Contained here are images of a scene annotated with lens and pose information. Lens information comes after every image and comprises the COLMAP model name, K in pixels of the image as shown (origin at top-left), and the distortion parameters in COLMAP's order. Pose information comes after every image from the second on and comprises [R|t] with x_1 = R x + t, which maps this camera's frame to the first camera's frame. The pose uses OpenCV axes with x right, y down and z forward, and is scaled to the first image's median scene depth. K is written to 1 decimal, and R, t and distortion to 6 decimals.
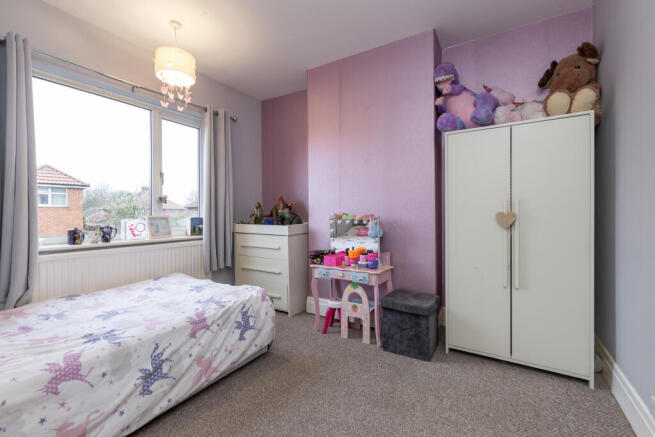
lens RADIAL K [[283.4, 0, 331.3], [0, 283.4, 215.7], [0, 0, 1]] dist [0.002098, 0.000643]
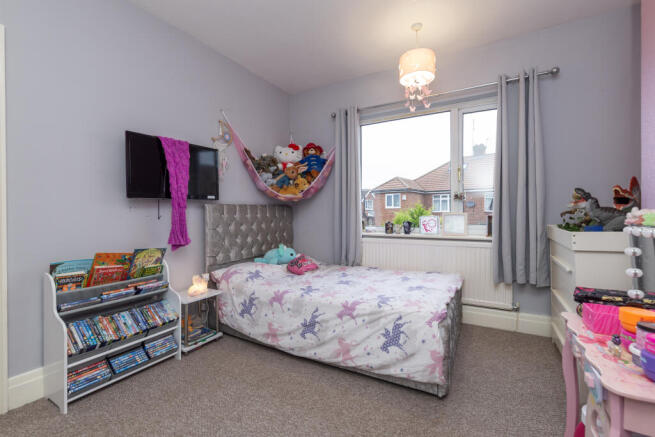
lens RADIAL K [[283.4, 0, 331.3], [0, 283.4, 215.7], [0, 0, 1]] dist [0.002098, 0.000643]
pose [[0.049294, 0.014143, -0.998684, 0.573191], [-0.004273, 0.999894, 0.013949, -0.005035], [0.998775, 0.003579, 0.049349, 0.783908]]
